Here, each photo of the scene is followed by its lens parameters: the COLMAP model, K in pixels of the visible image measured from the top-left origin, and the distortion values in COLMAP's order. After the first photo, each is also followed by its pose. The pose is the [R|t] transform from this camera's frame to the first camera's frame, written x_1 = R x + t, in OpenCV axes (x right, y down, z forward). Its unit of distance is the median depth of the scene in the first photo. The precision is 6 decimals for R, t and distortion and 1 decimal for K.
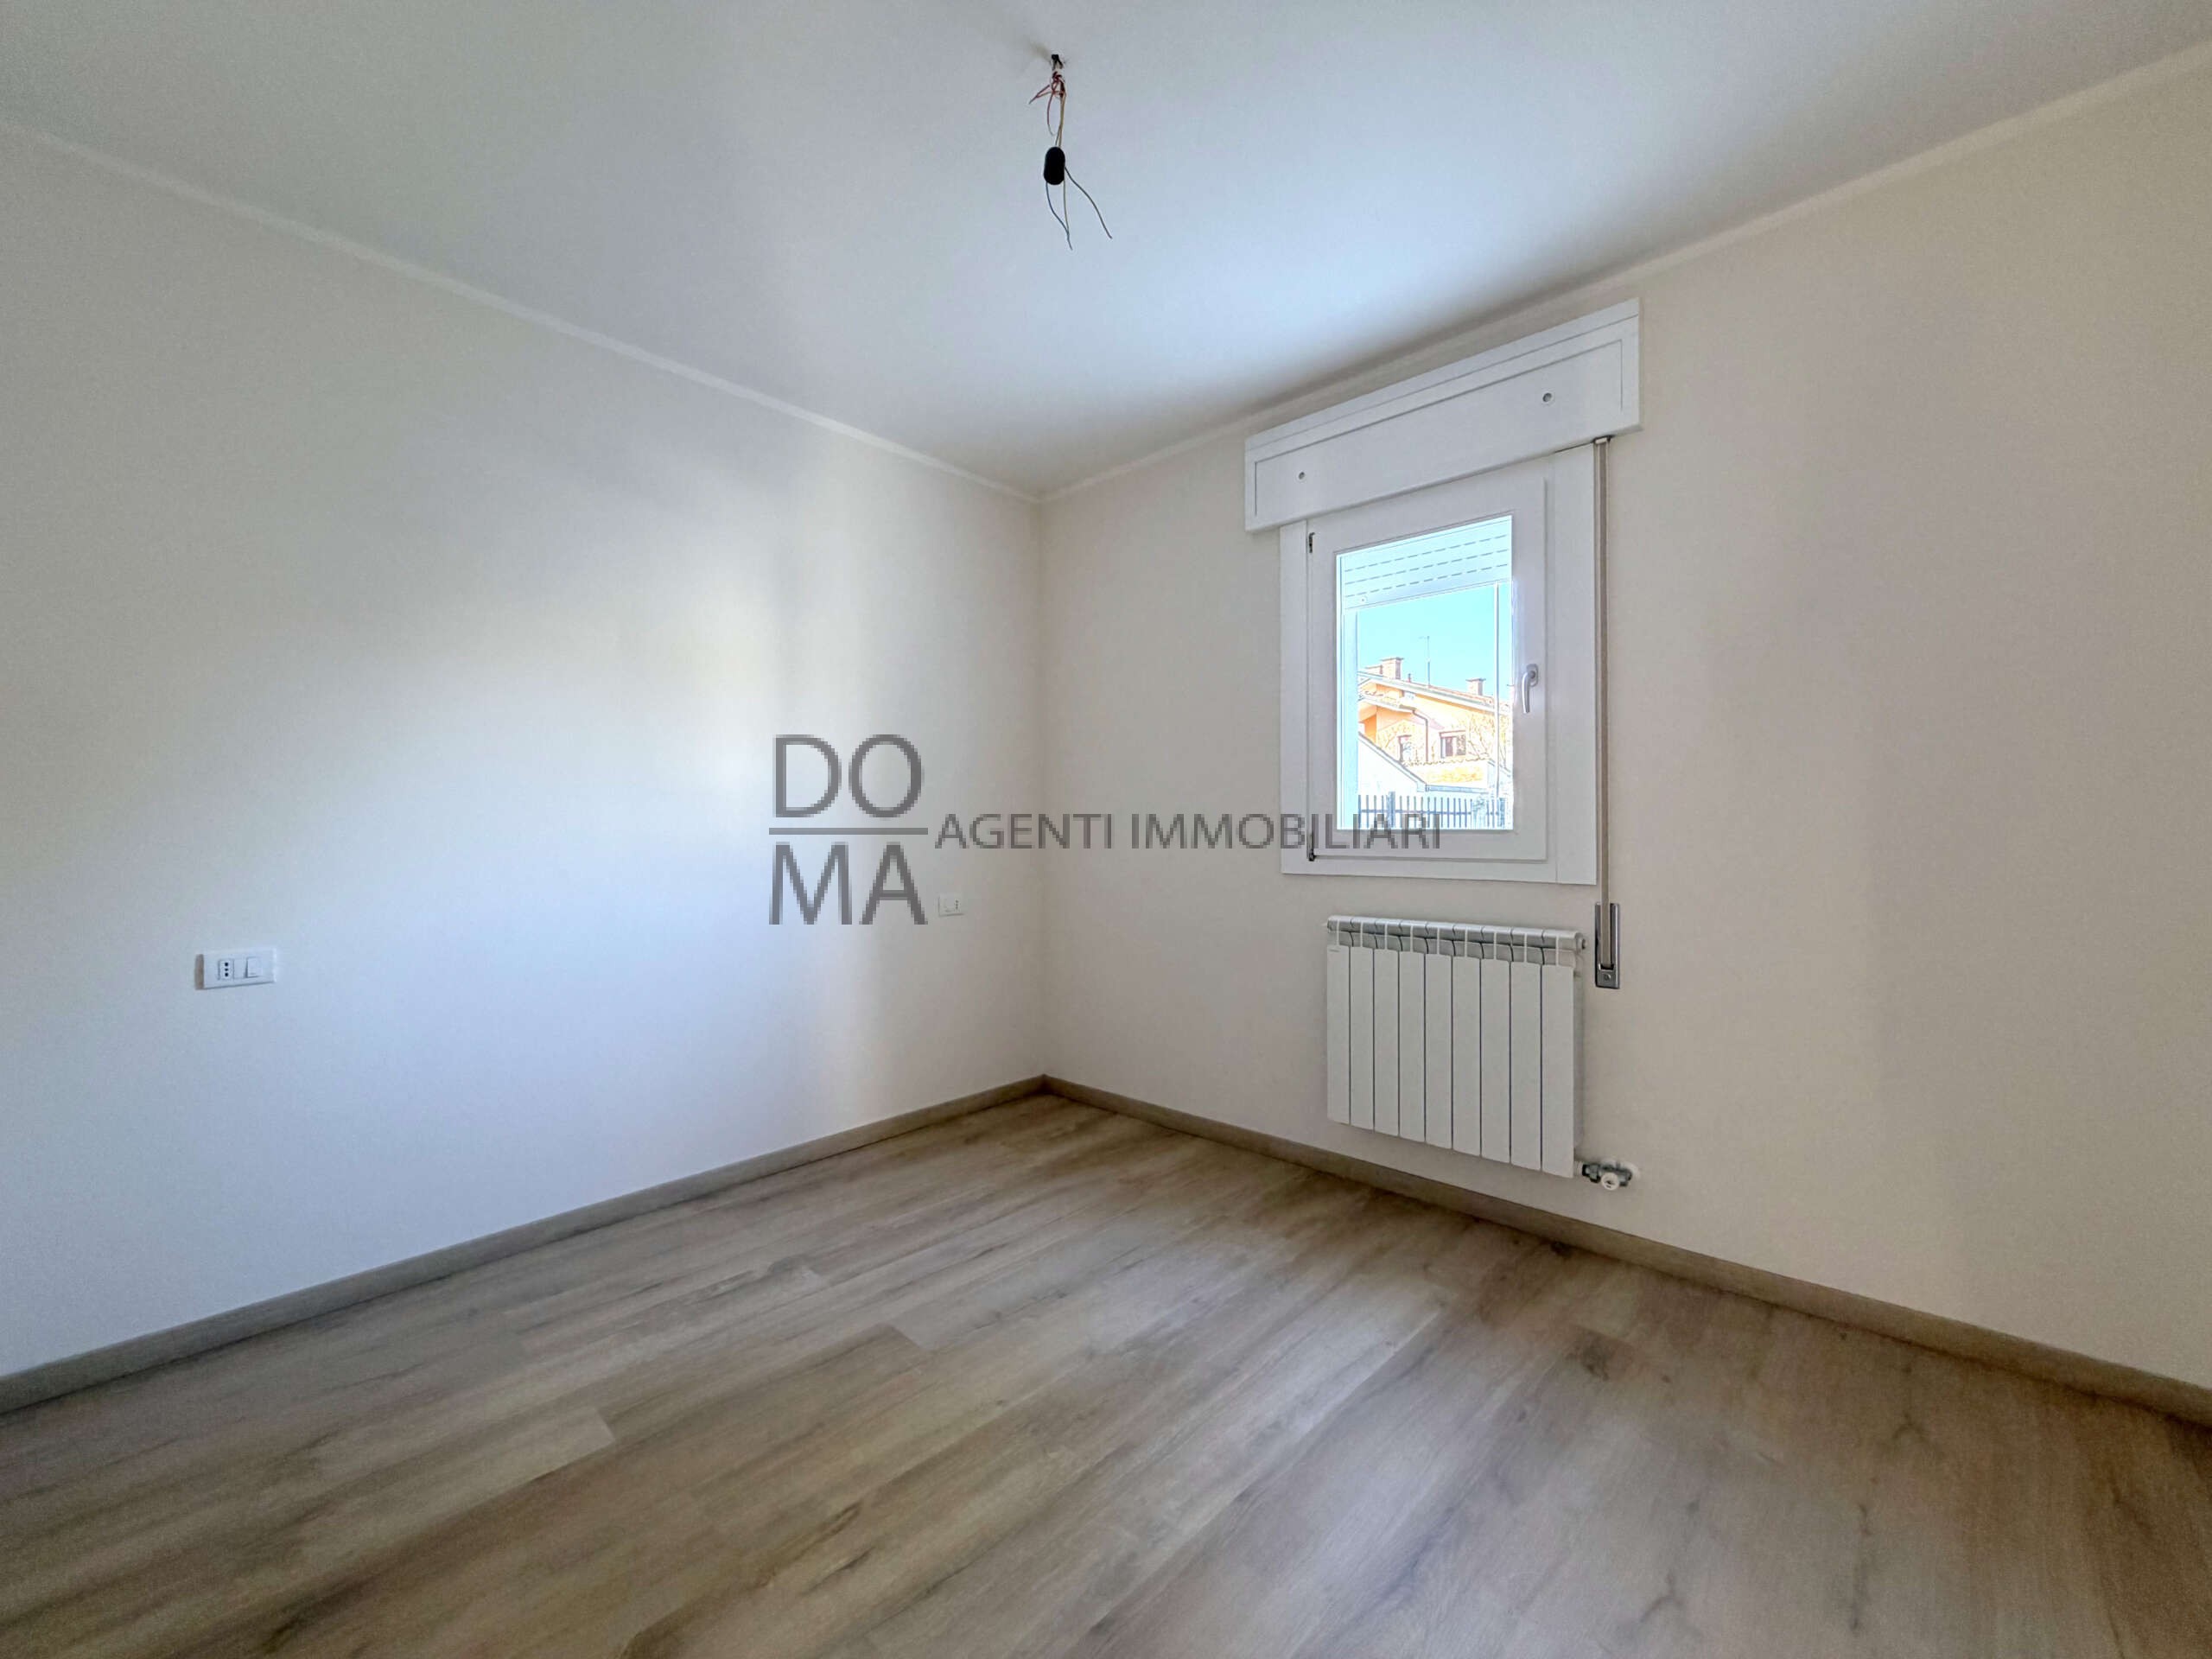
lens RADIAL K [[879.1, 0, 1096.9], [0, 879.1, 829.7], [0, 0, 1]] dist [0.000938, 0.000006]
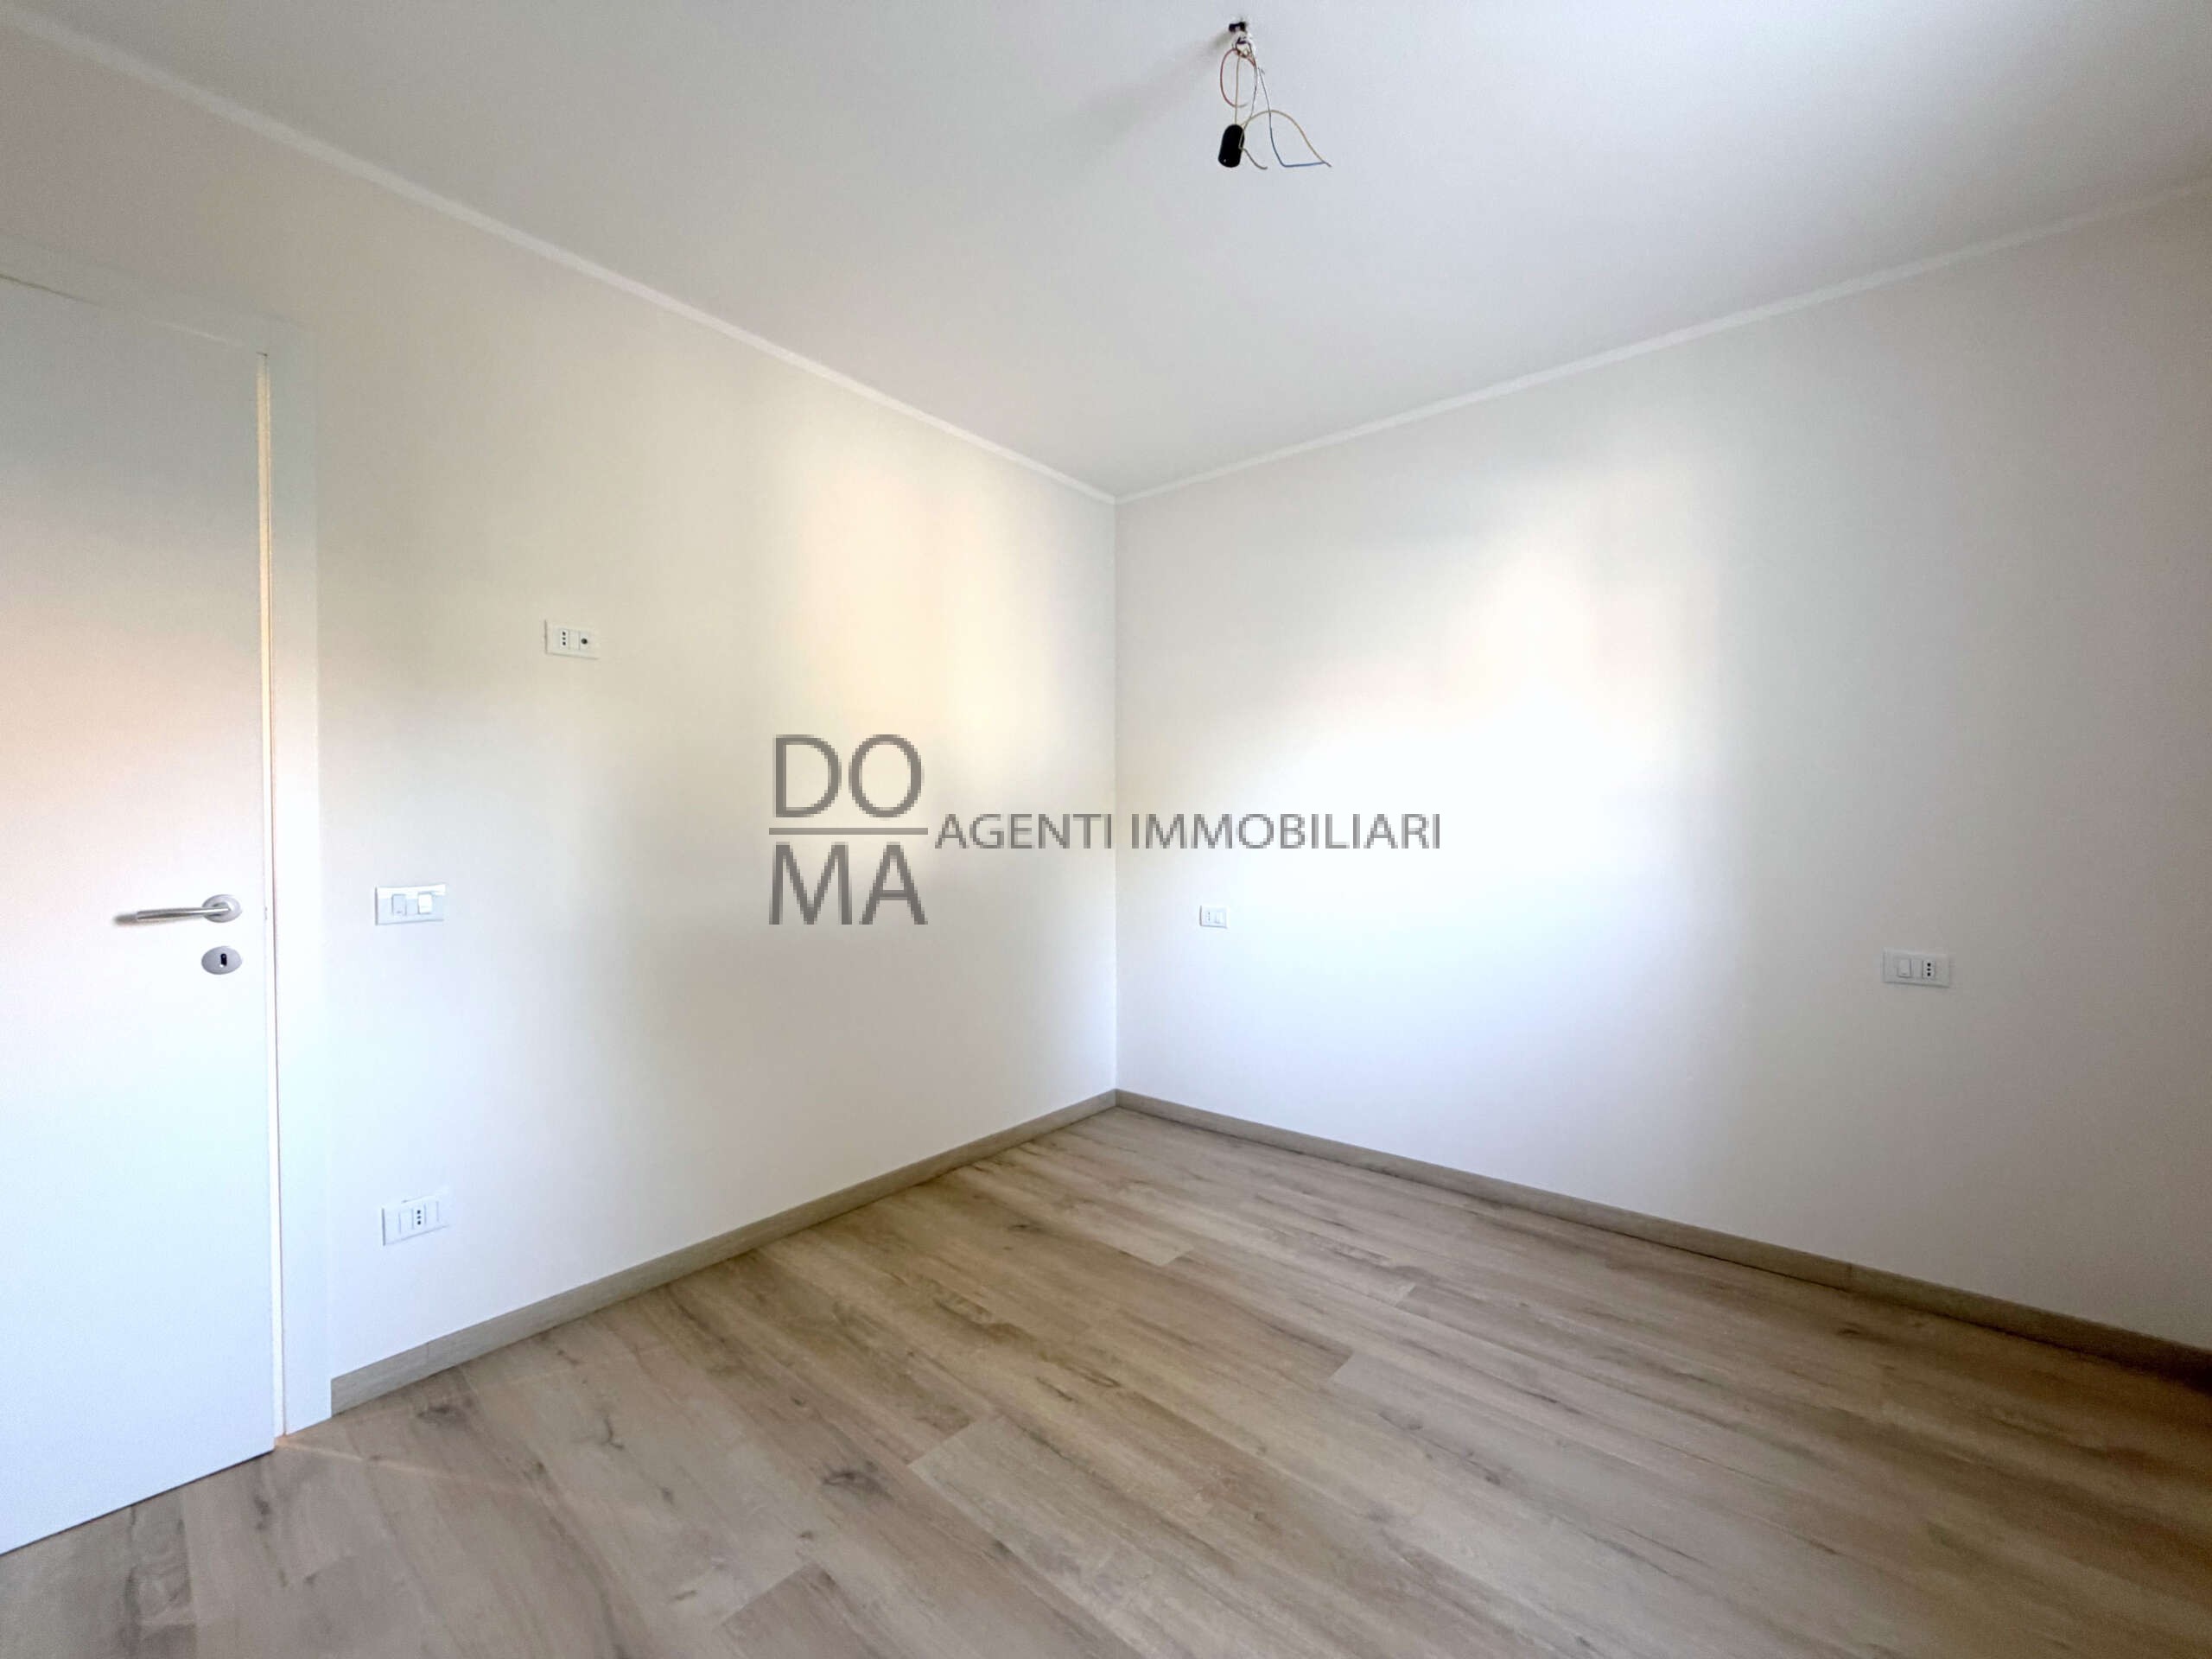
lens RADIAL K [[879.1, 0, 1096.9], [0, 879.1, 829.7], [0, 0, 1]] dist [0.000938, 0.000006]
pose [[0.066130, 0.015878, -0.997685, 0.664759], [0.003181, 0.999865, 0.016124, -0.037850], [0.997806, -0.004240, 0.066071, 0.602257]]
